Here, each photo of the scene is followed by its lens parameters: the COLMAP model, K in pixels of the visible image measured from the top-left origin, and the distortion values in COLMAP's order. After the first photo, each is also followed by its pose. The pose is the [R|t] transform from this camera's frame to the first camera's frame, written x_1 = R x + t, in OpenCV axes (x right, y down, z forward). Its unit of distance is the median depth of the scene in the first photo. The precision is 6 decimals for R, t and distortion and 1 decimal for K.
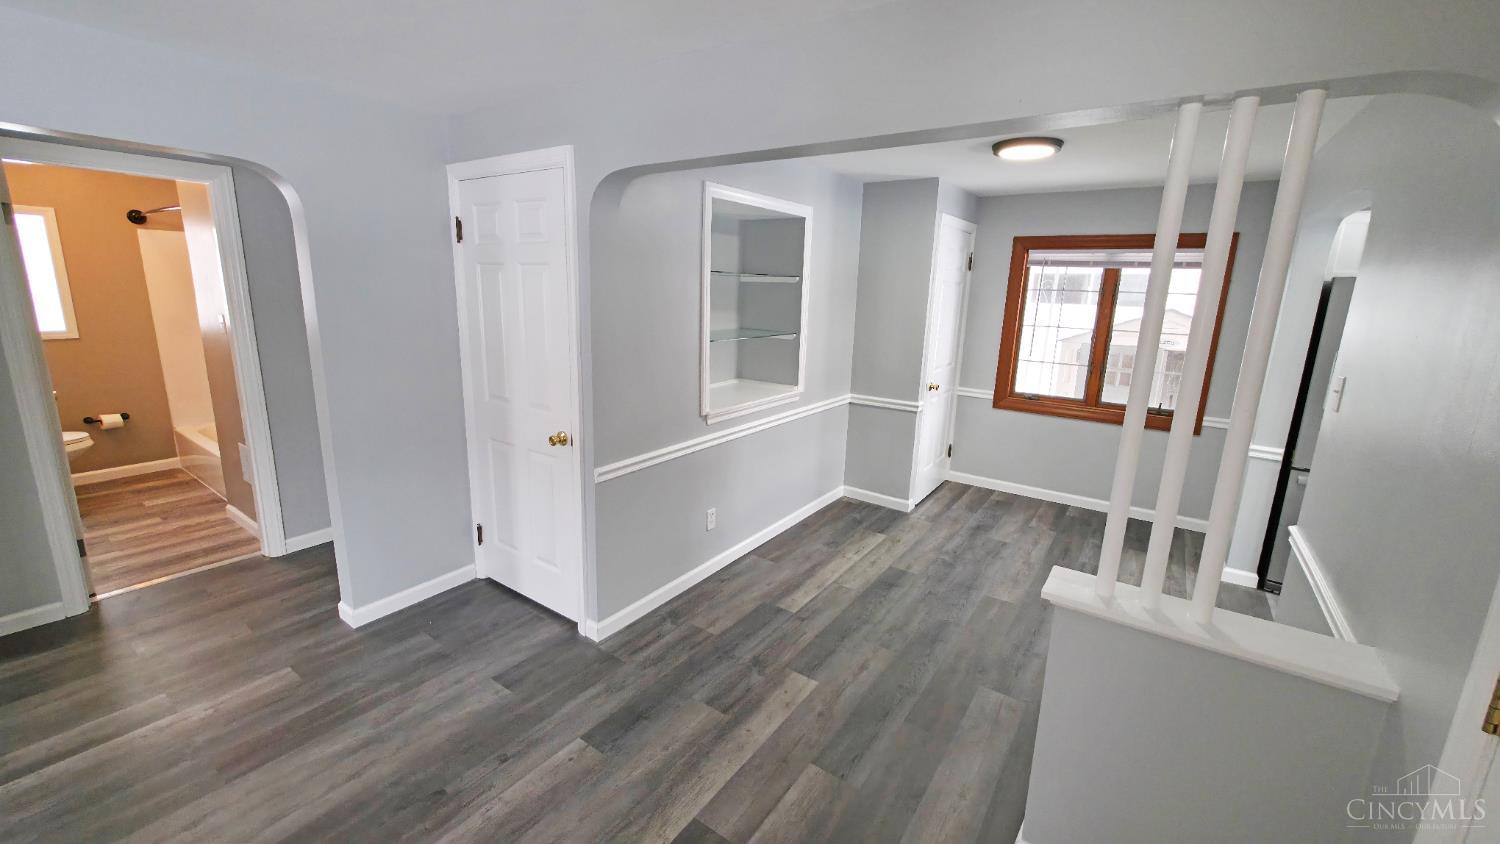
lens RADIAL K [[603.3, 0, 743.7], [0, 603.3, 419.5], [0, 0, 1]] dist [0.000860, -0.000056]
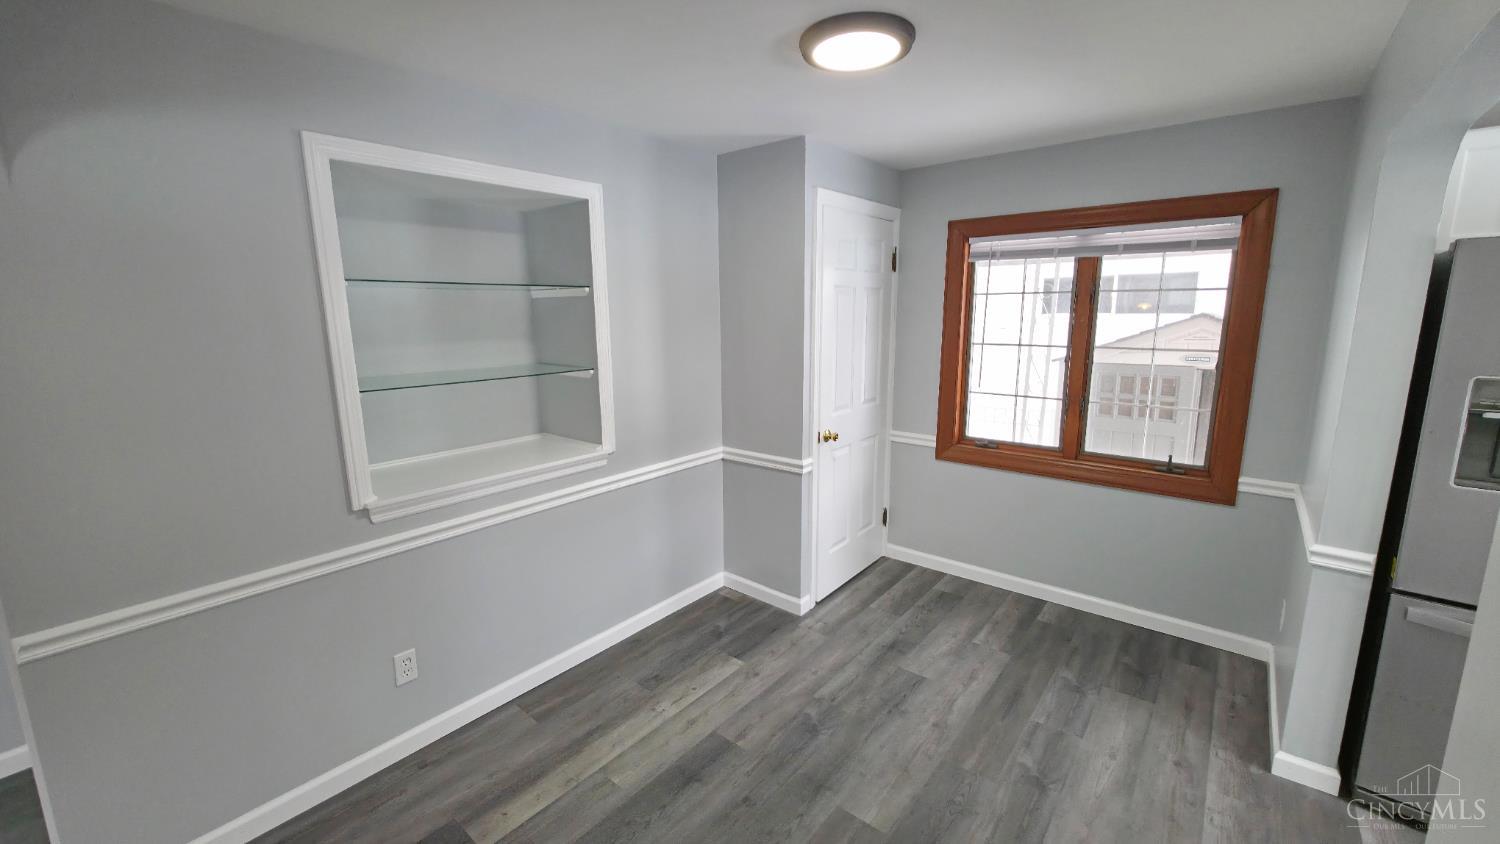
lens RADIAL K [[596.4, 0, 746.4], [0, 596.4, 416.9], [0, 0, 1]] dist [-0.000474, -0.000390]
pose [[0.995857, -0.023230, -0.087911, 0.288668], [0.019731, 0.998986, -0.040469, -0.052199], [0.088762, 0.038567, 0.995306, 0.310534]]
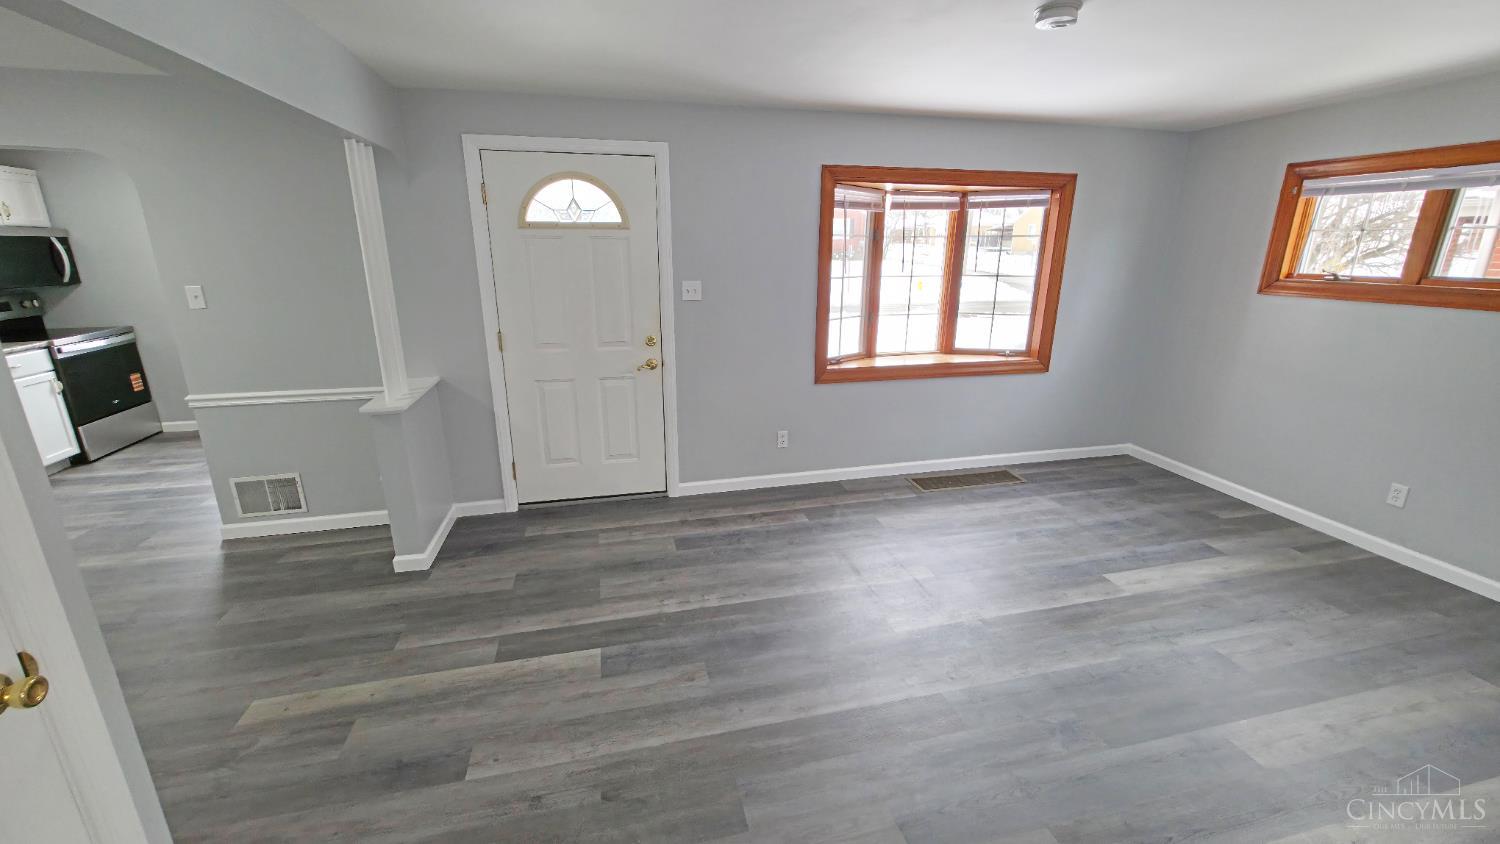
lens RADIAL K [[596.4, 0, 746.4], [0, 596.4, 416.9], [0, 0, 1]] dist [-0.000474, -0.000390]
pose [[-0.755068, -0.210657, 0.620883, -0.517846], [0.117583, 0.888118, 0.444320, -0.133254], [-0.645017, 0.408498, -0.645820, 0.564817]]
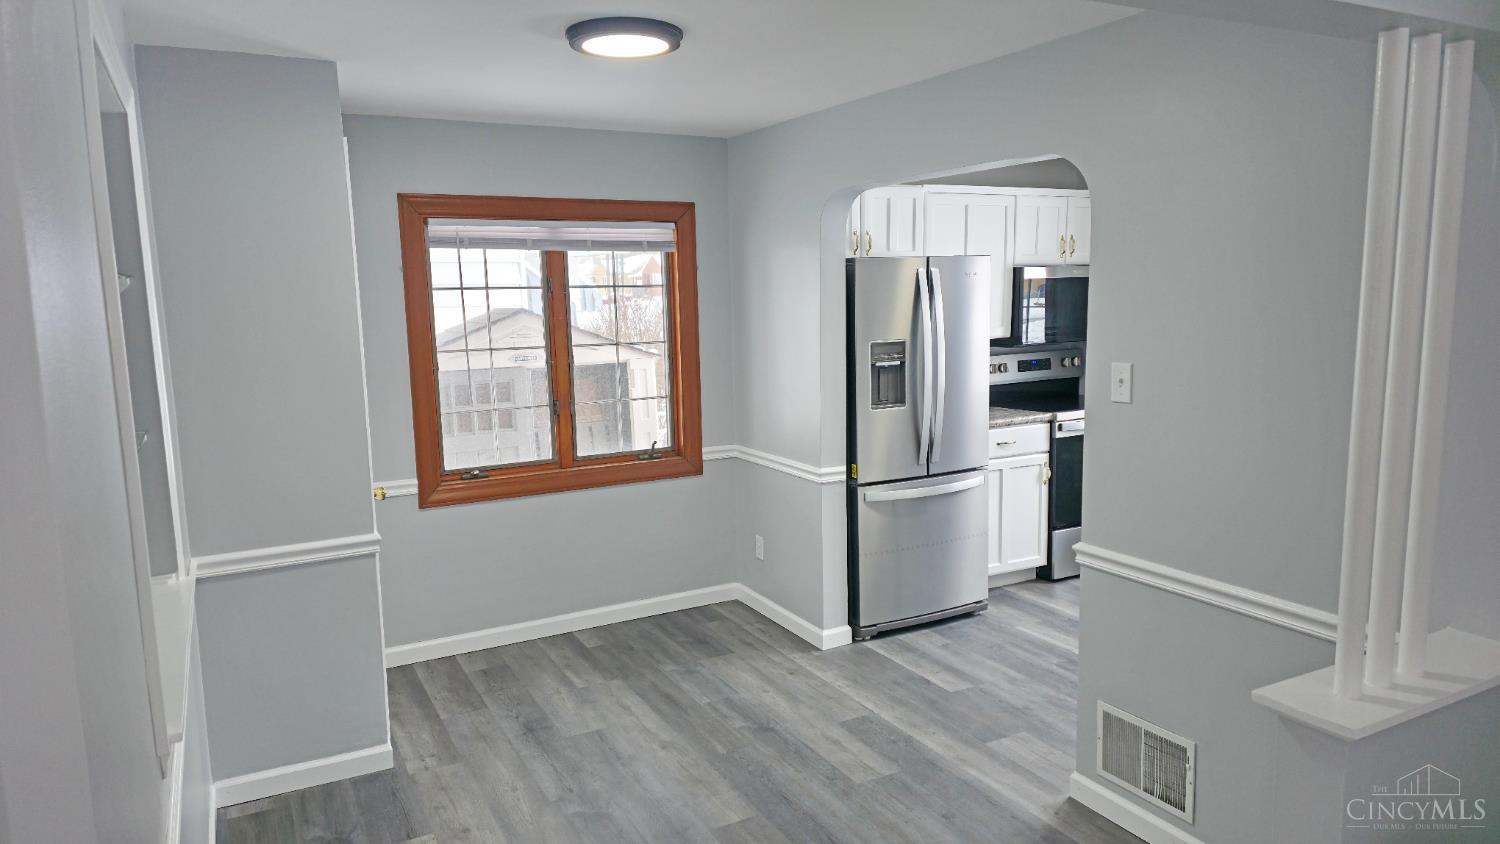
lens RADIAL K [[980.3, 0, 750.0], [0, 980.3, 422.0], [0, 0, 1]] dist [0.033870, -0.002101]
pose [[0.440597, -0.160419, 0.883255, -0.249284], [0.228208, 0.971596, 0.062626, -0.094297], [-0.868214, 0.173974, 0.464691, 0.376334]]
